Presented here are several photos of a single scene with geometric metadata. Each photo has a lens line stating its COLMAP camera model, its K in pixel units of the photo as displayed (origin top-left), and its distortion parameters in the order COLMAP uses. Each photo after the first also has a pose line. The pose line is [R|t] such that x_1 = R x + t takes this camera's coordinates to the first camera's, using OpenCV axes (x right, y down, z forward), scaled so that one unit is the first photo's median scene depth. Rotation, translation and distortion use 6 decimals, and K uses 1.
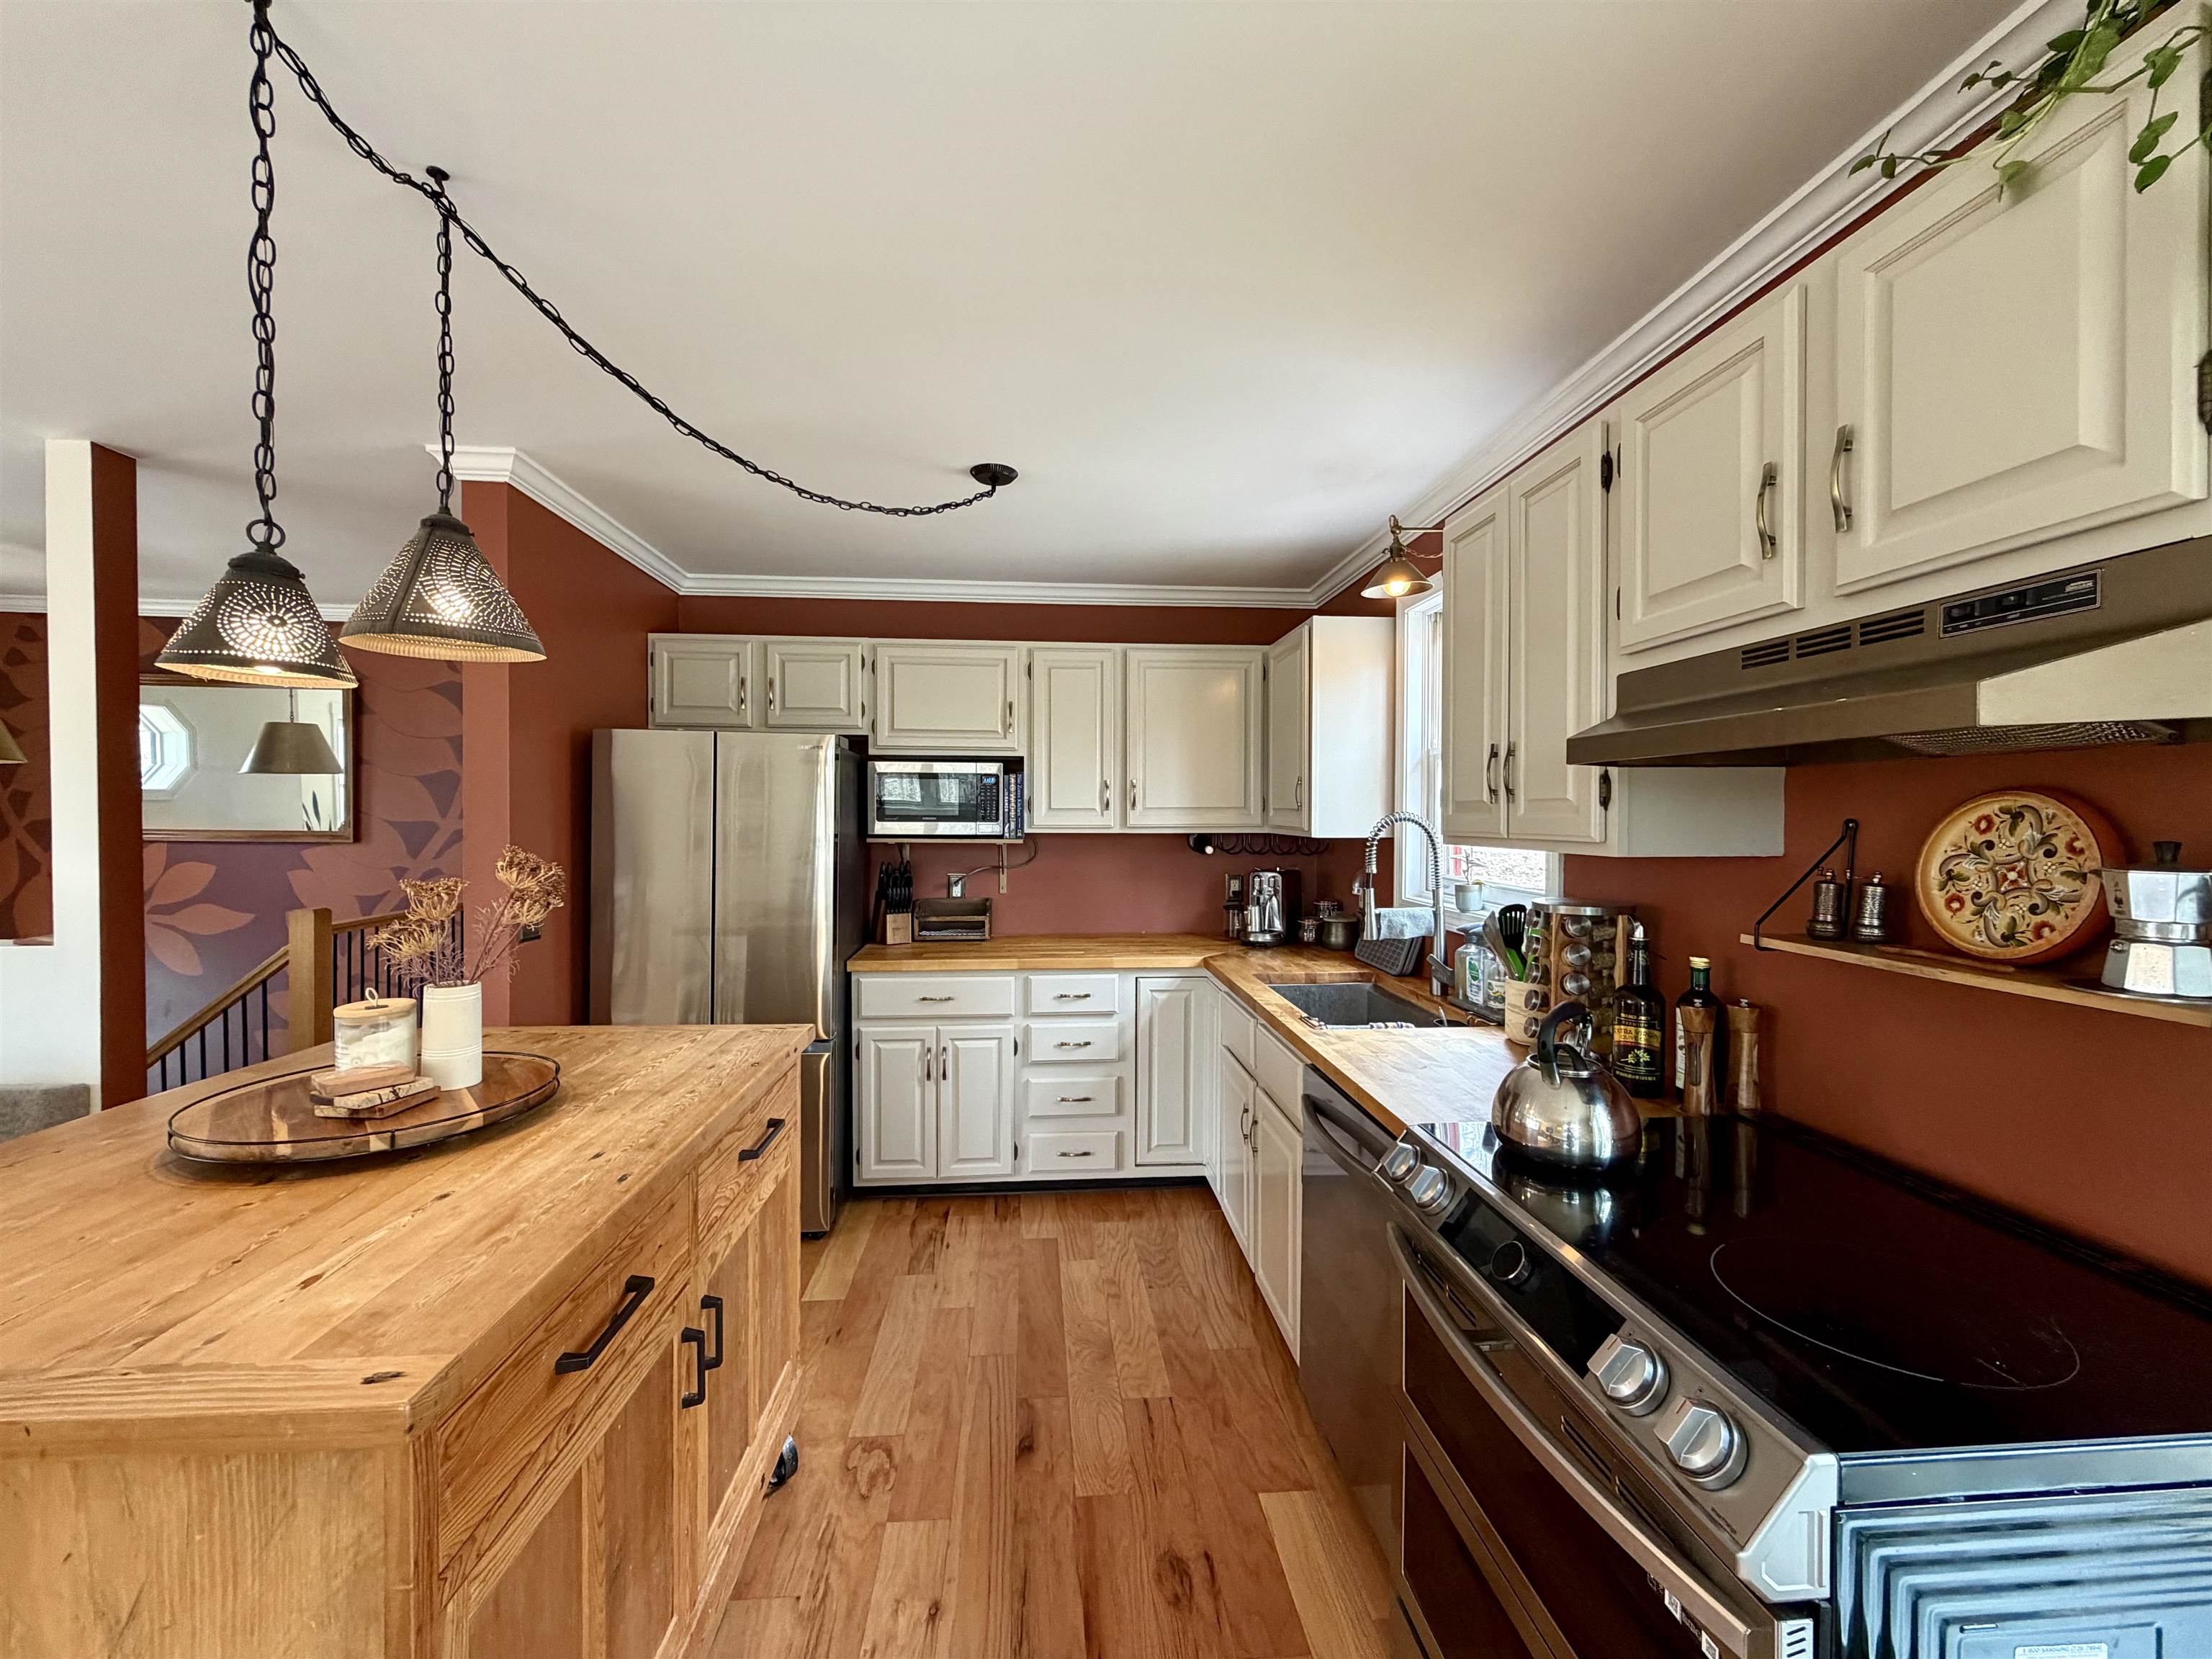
lens RADIAL K [[880.3, 0, 1097.5], [0, 880.3, 828.3], [0, 0, 1]] dist [0.000579, -0.000315]
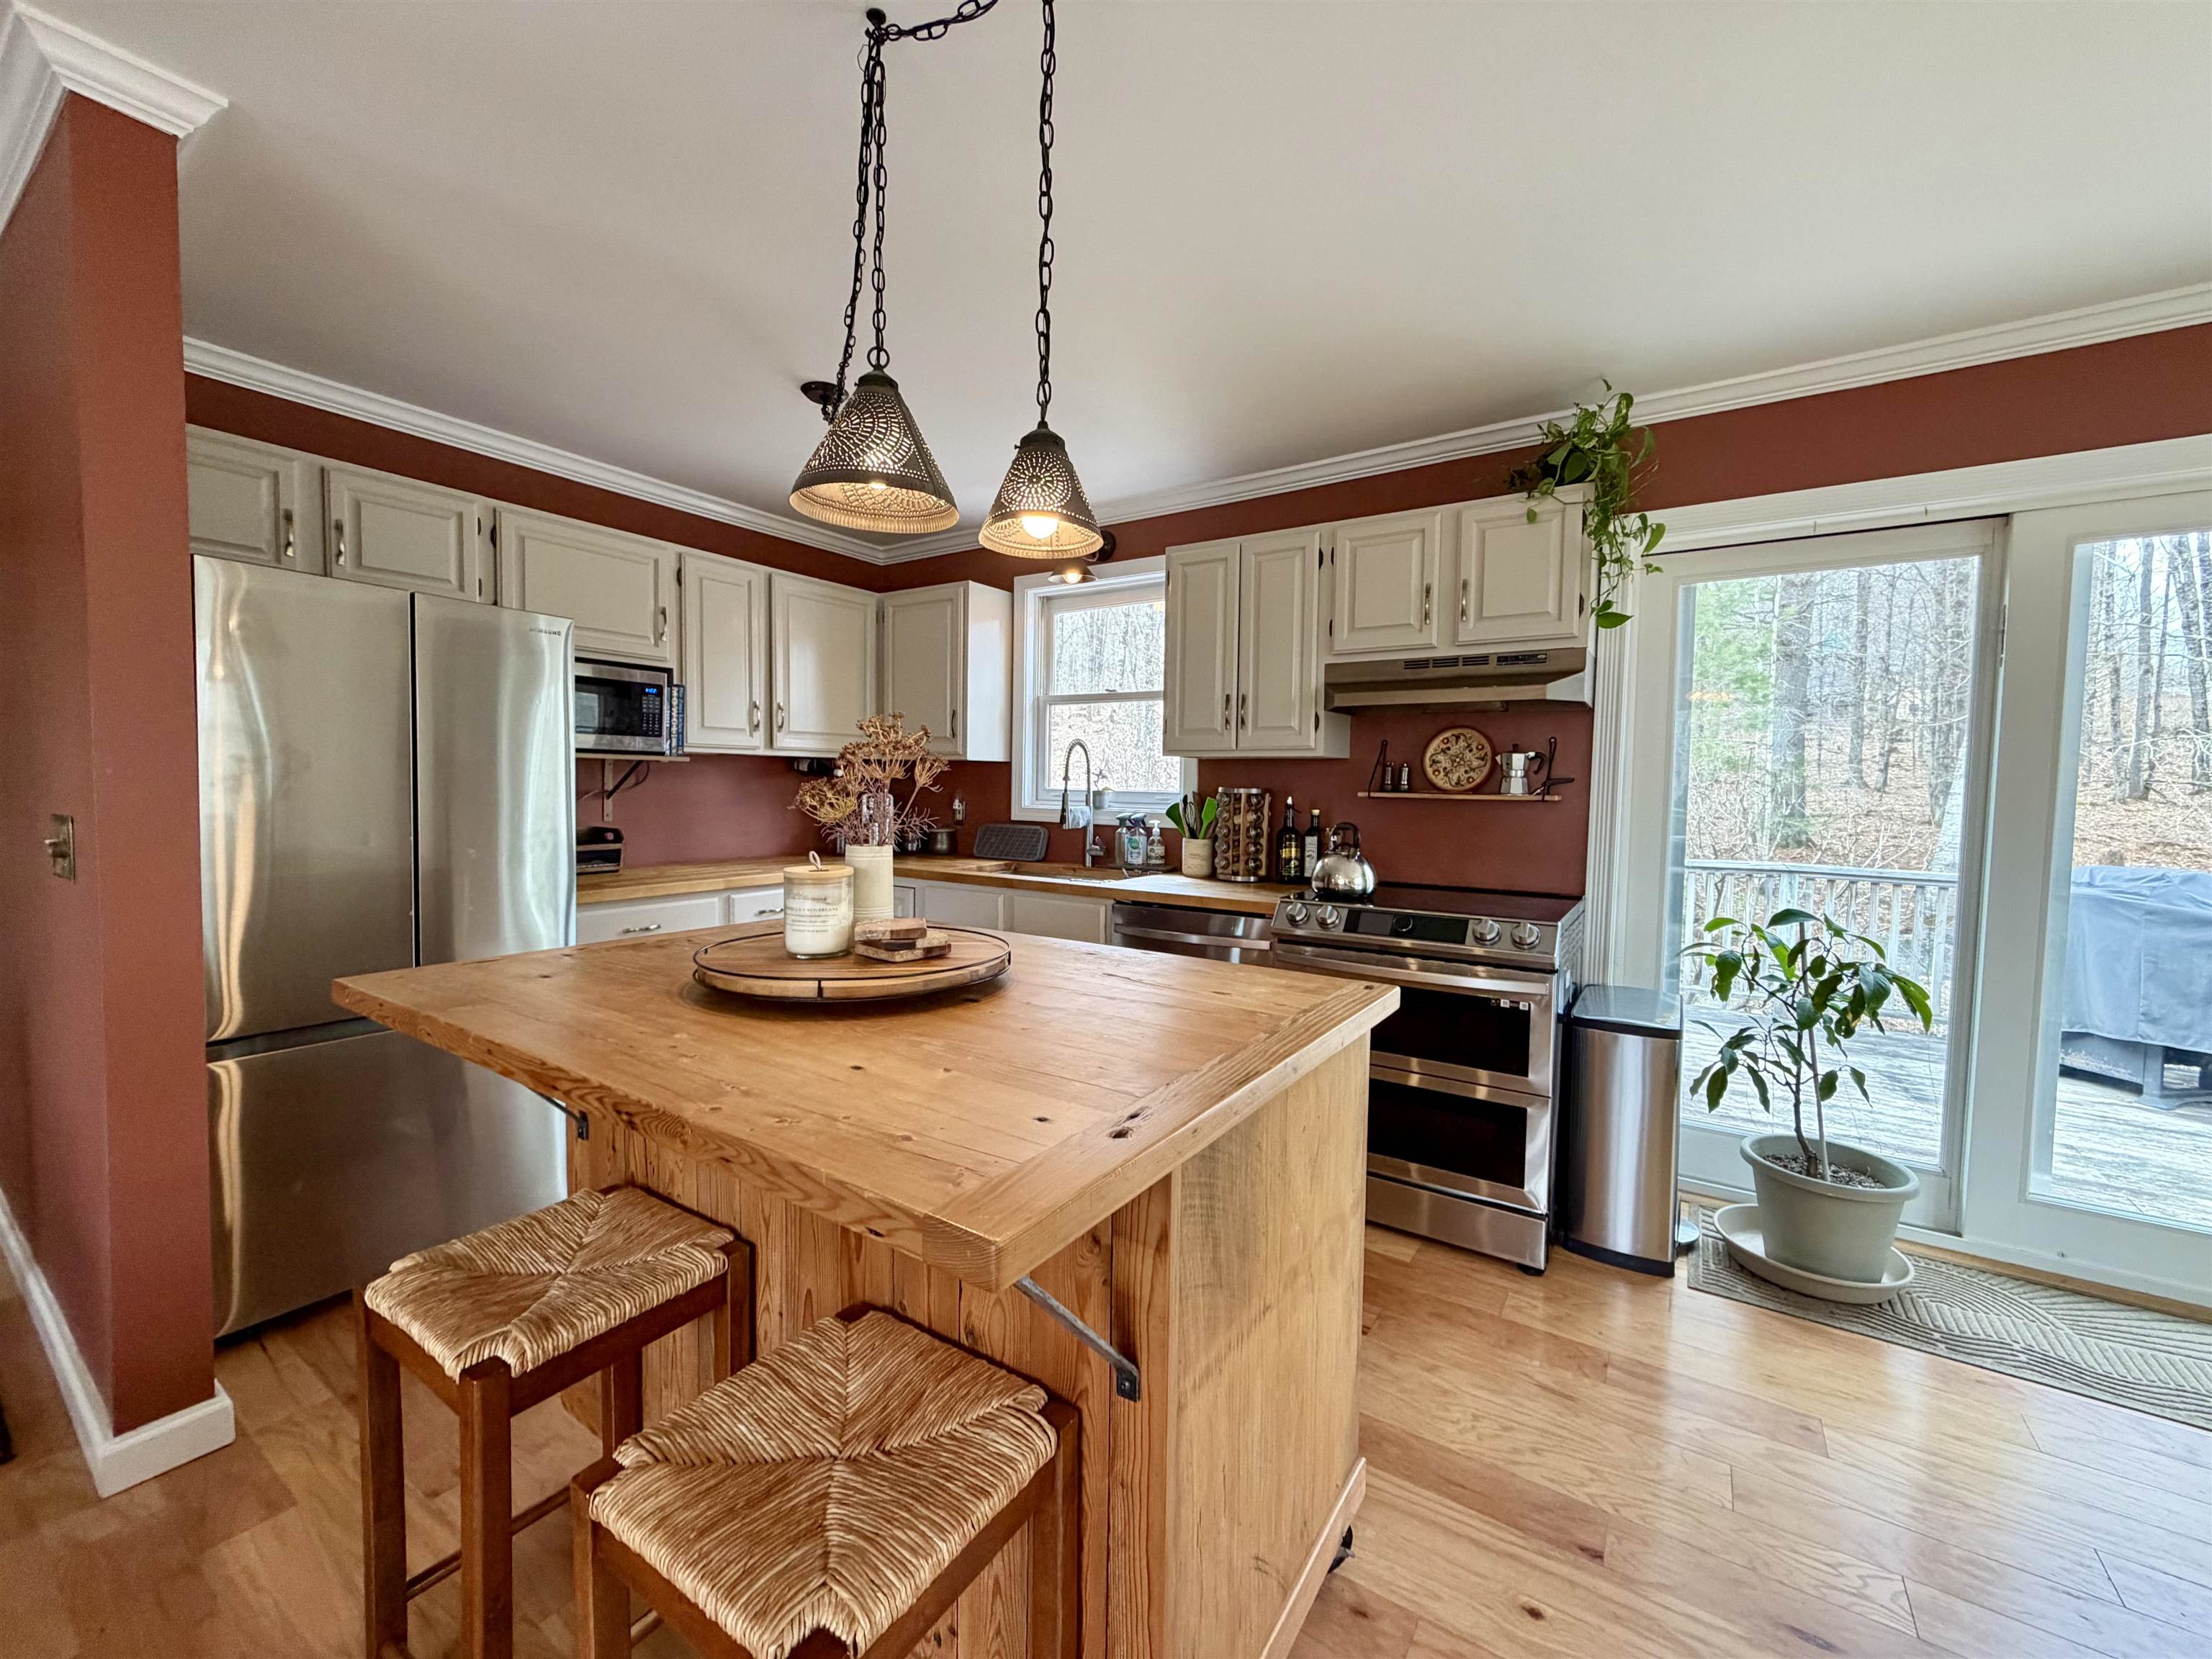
lens RADIAL K [[880.3, 0, 1097.2], [0, 880.3, 828.2], [0, 0, 1]] dist [0.000579, -0.000315]
pose [[0.621210, -0.035075, 0.782859, -0.692518], [-0.000583, 0.998977, 0.045221, 0.057010], [-0.783644, -0.028548, 0.620554, 0.085868]]
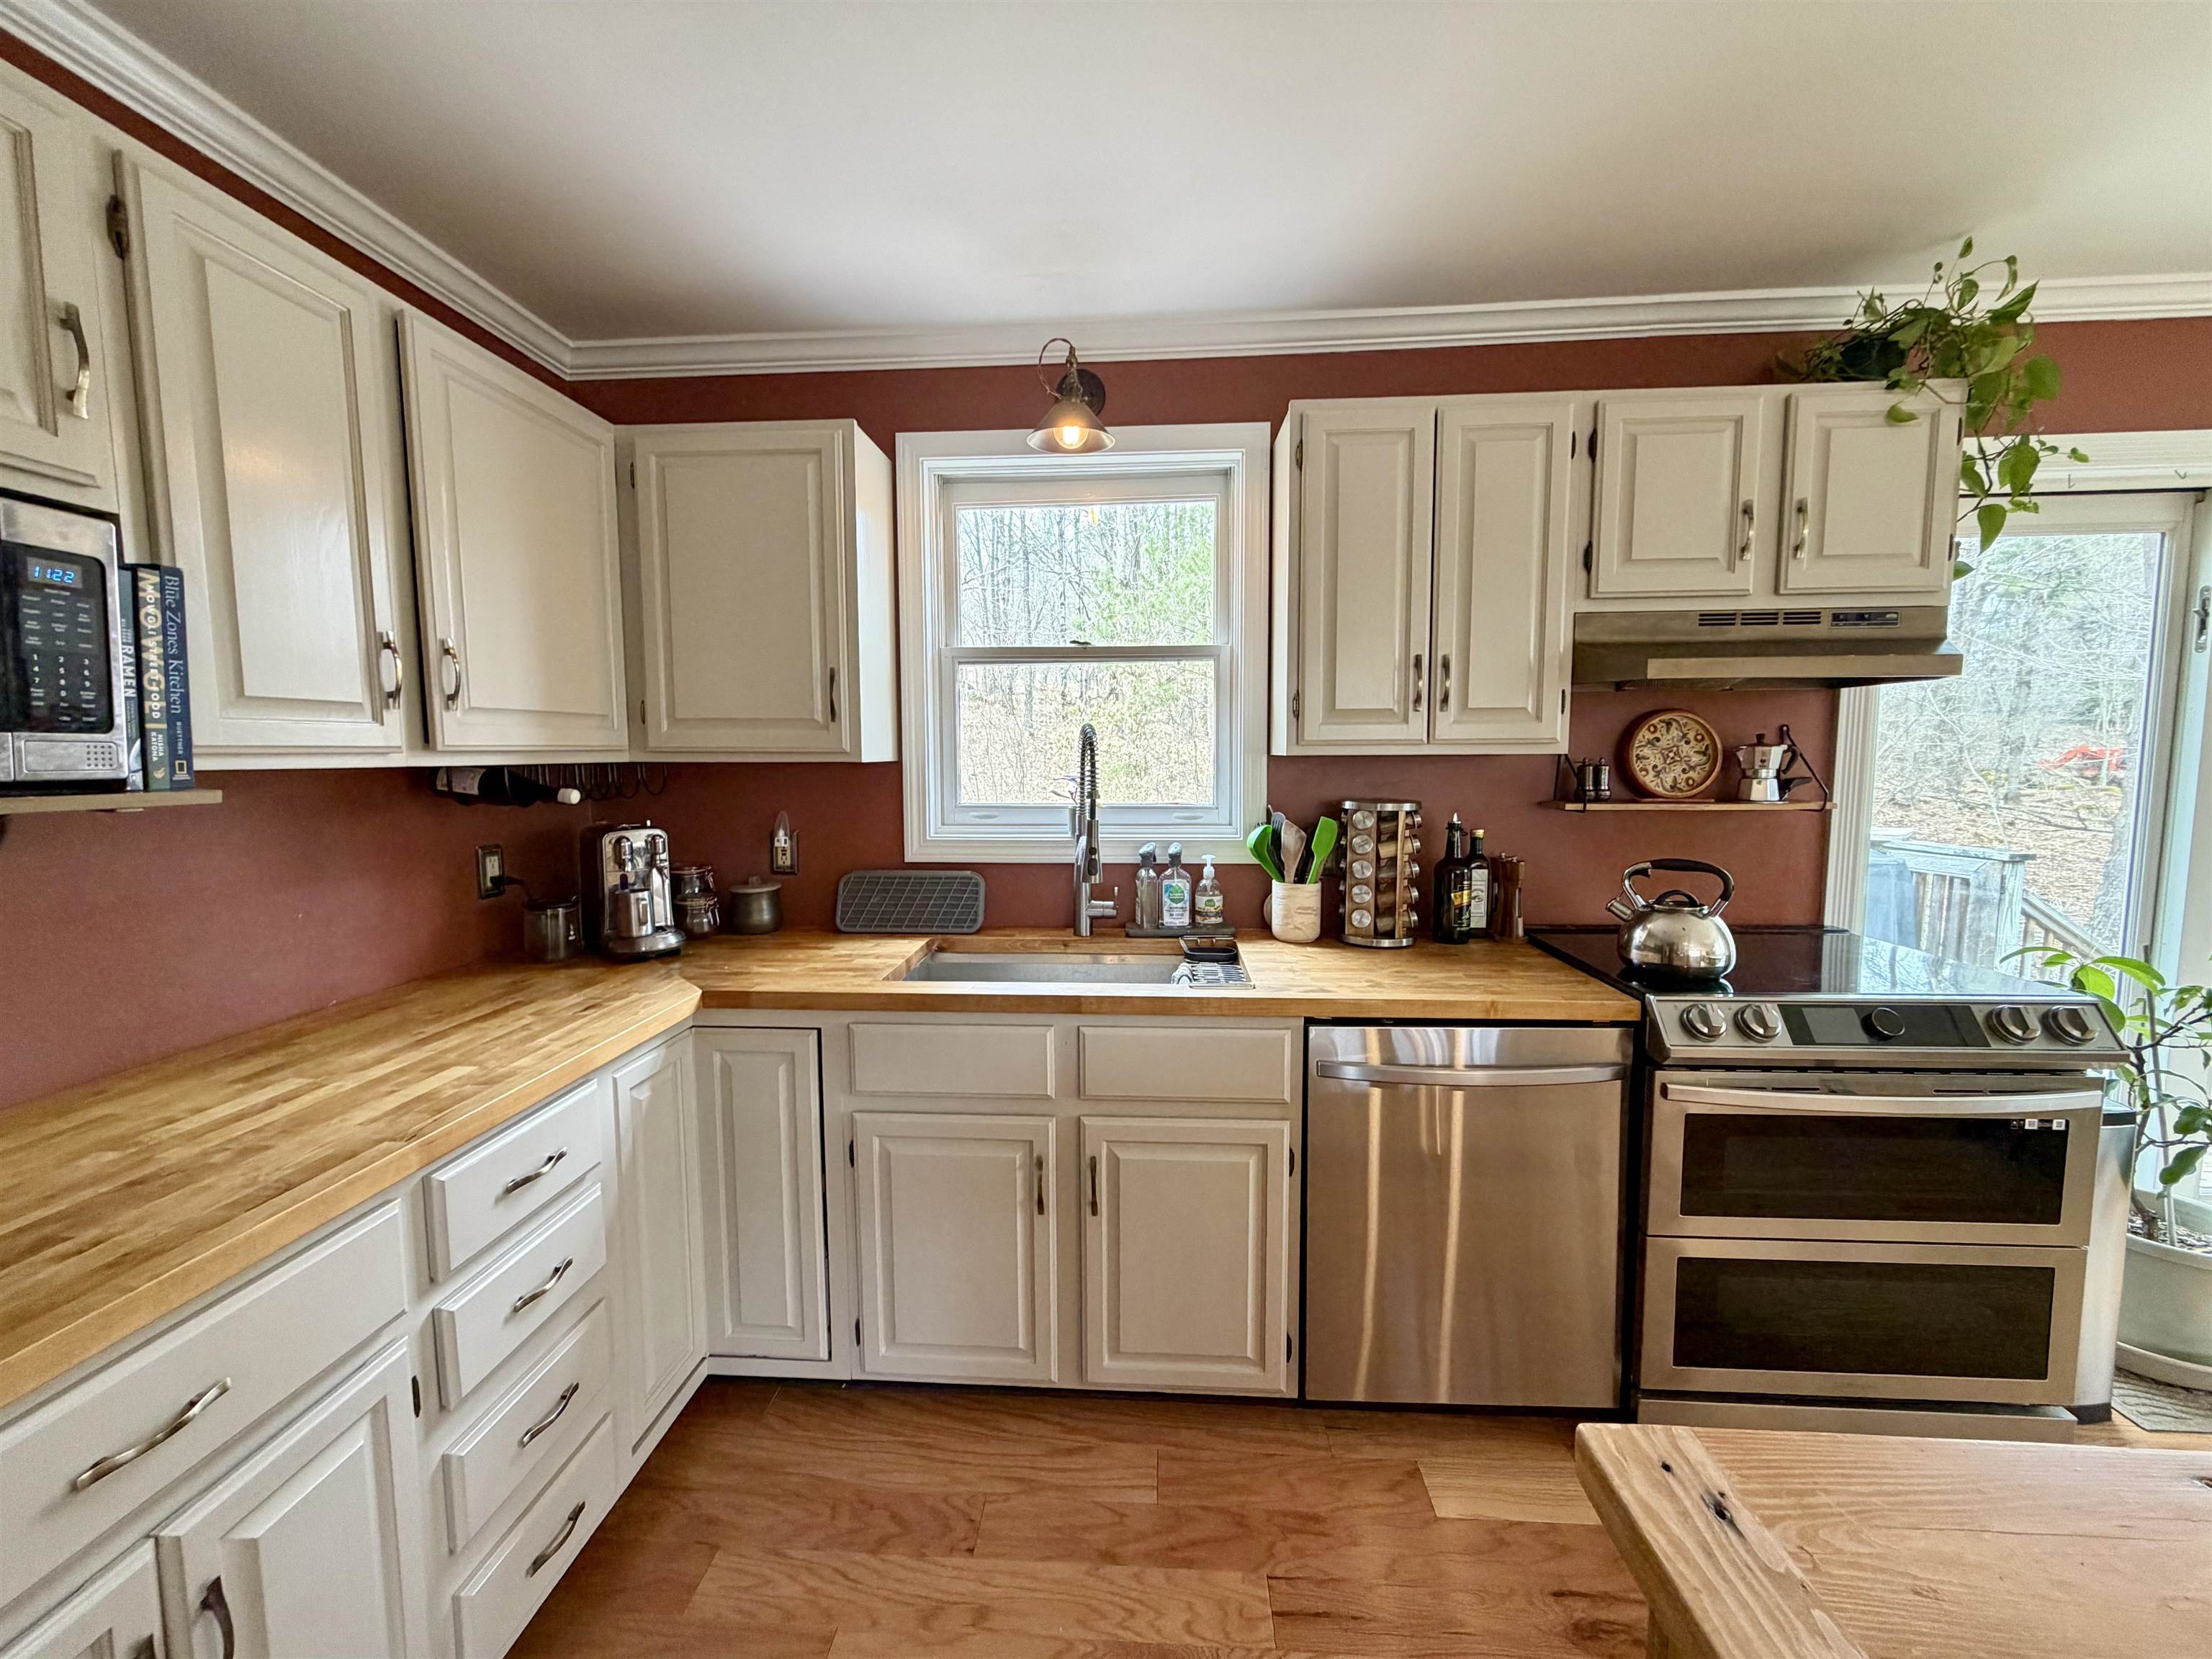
lens RADIAL K [[880.3, 0, 1099.1], [0, 880.3, 827.4], [0, 0, 1]] dist [0.000579, -0.000315]
pose [[0.145024, -0.087915, 0.985515, -0.435453], [0.022830, 0.996077, 0.085498, 0.007617], [-0.989165, 0.010100, 0.146462, 0.805198]]
